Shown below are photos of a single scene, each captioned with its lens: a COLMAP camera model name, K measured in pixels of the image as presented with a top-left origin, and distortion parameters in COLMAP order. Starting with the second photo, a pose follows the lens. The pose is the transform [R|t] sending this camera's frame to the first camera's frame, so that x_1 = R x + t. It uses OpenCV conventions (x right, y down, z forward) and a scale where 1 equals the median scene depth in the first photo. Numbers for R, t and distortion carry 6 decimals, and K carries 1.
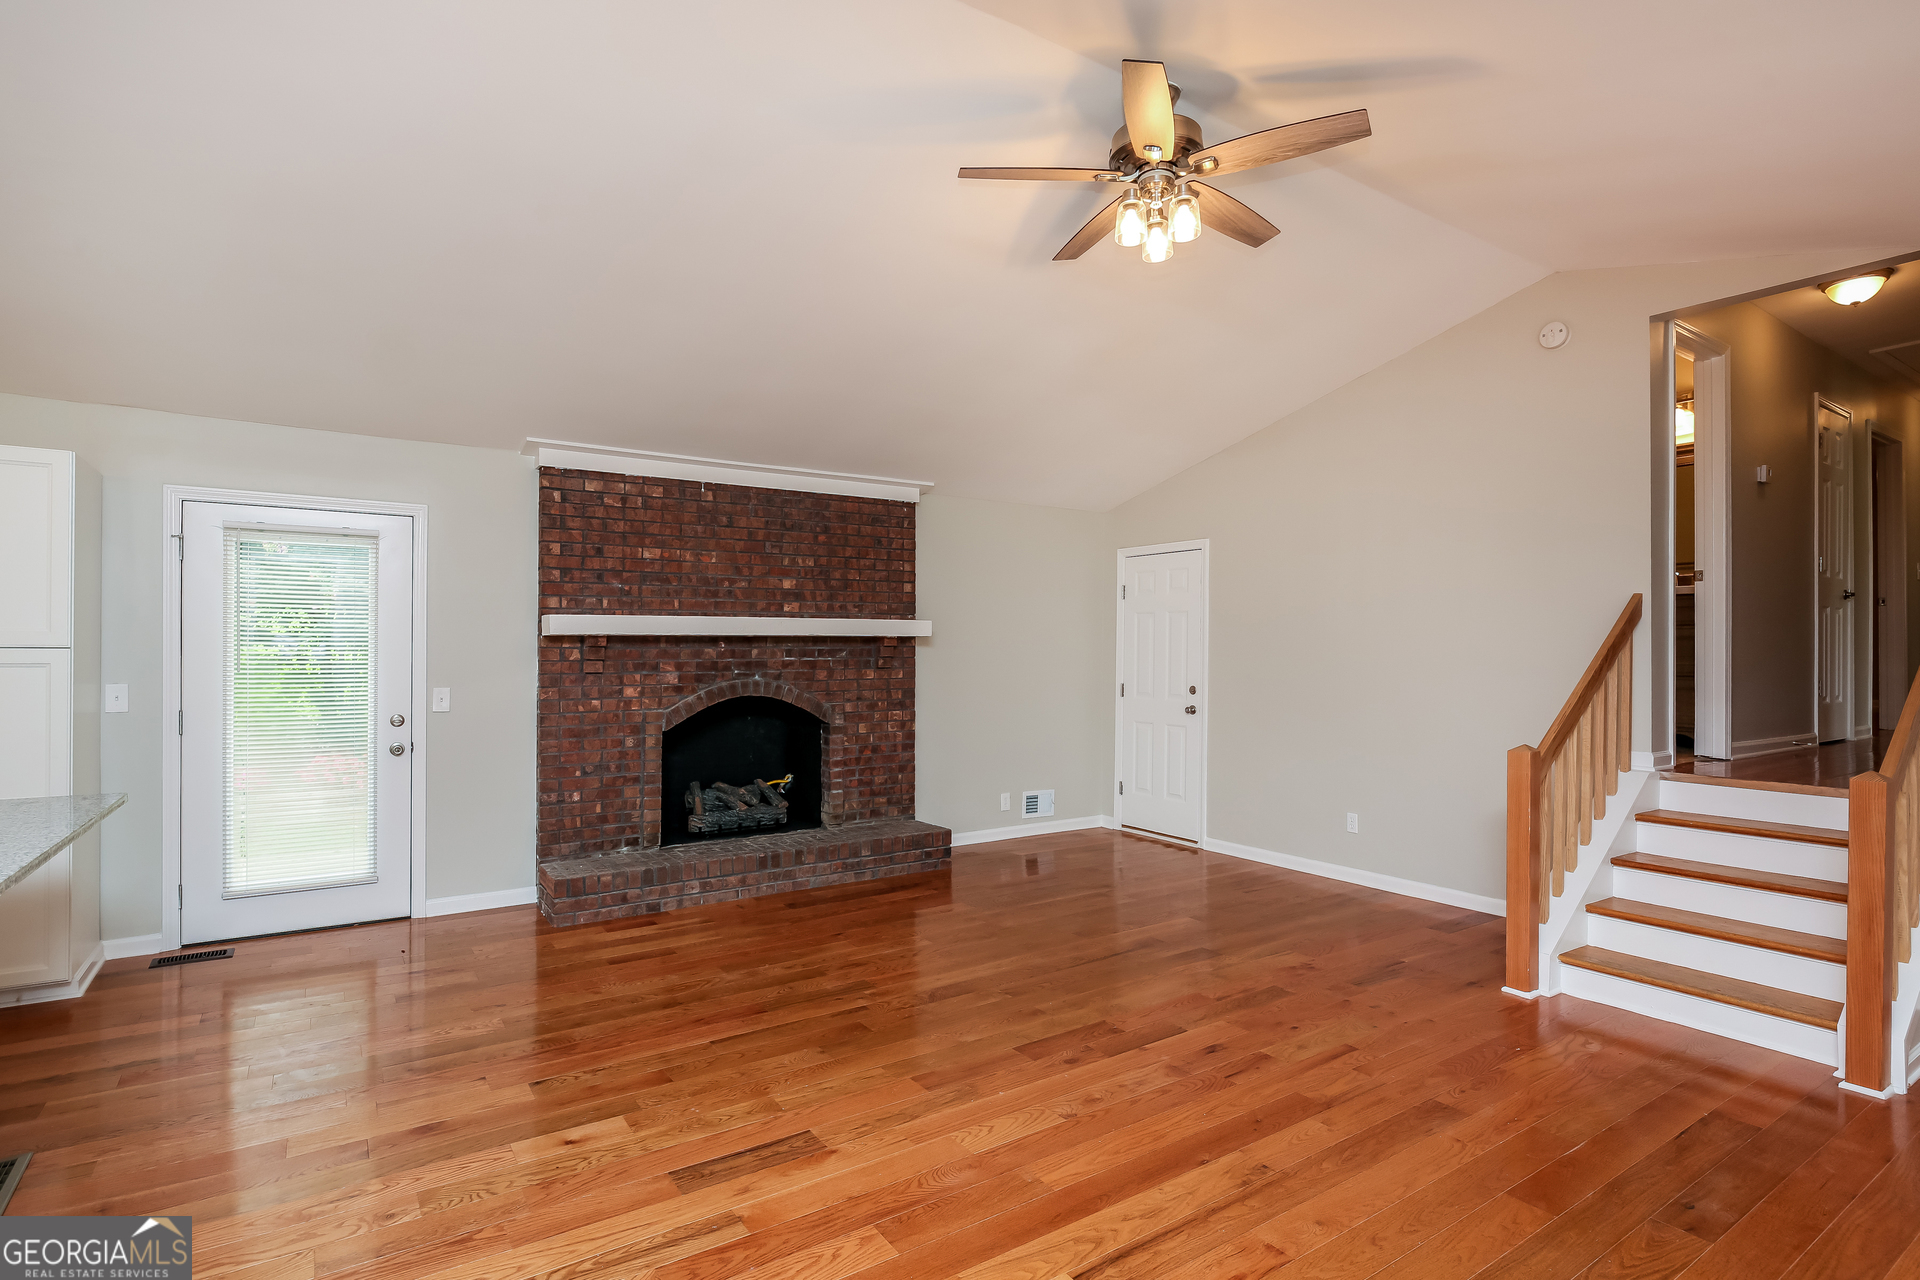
lens RADIAL K [[952.1, 0, 960.4], [0, 952.1, 658.1], [0, 0, 1]] dist [-0.005146, -0.001178]
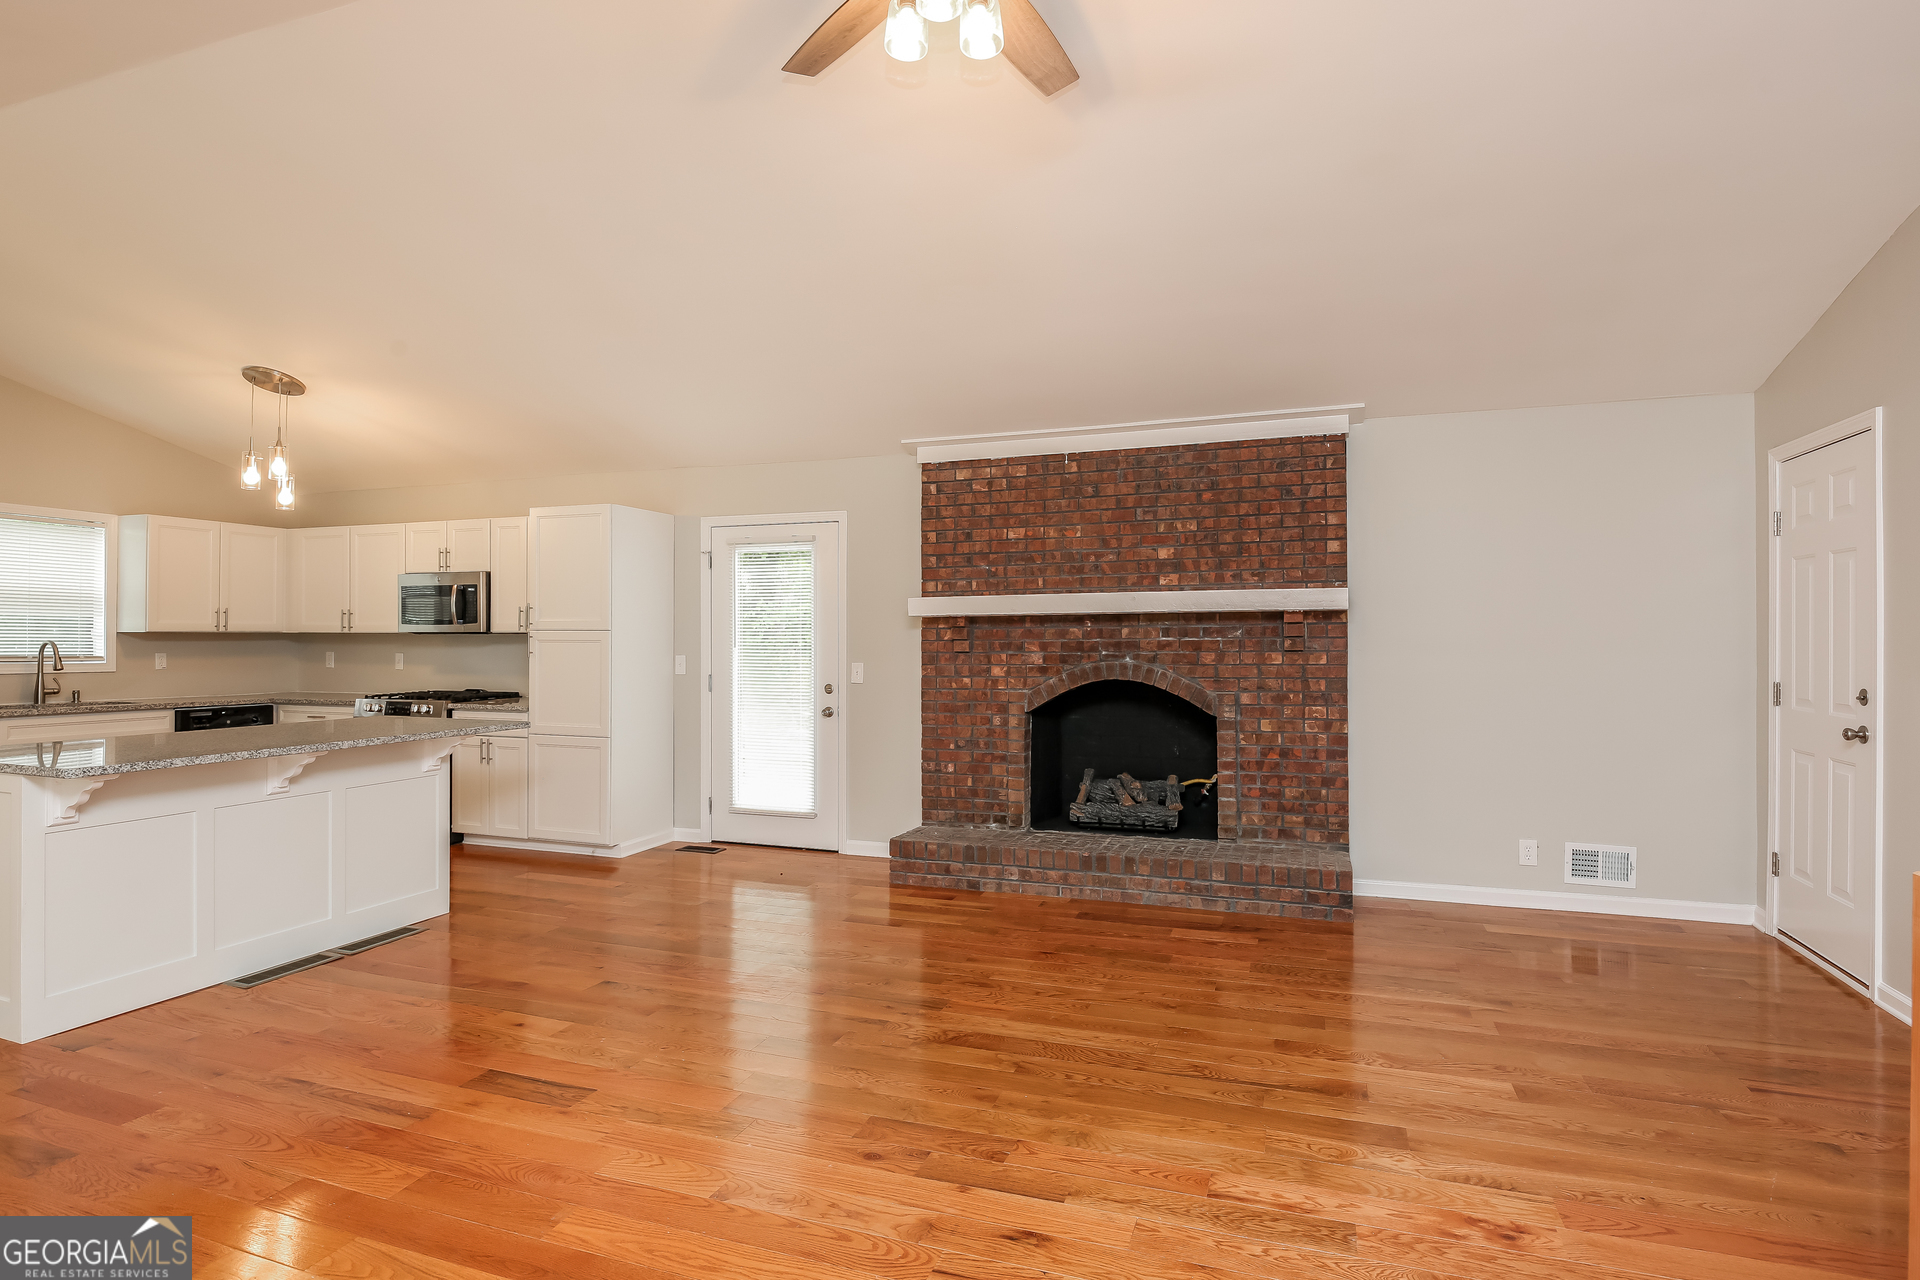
lens RADIAL K [[973.6, 0, 968.8], [0, 973.6, 634.2], [0, 0, 1]] dist [-0.009922, -0.001304]
pose [[0.597345, -0.008027, -0.801944, 0.467944], [-0.004195, 0.999905, -0.013133, 0.009799], [0.801973, 0.011209, 0.597254, 0.352370]]
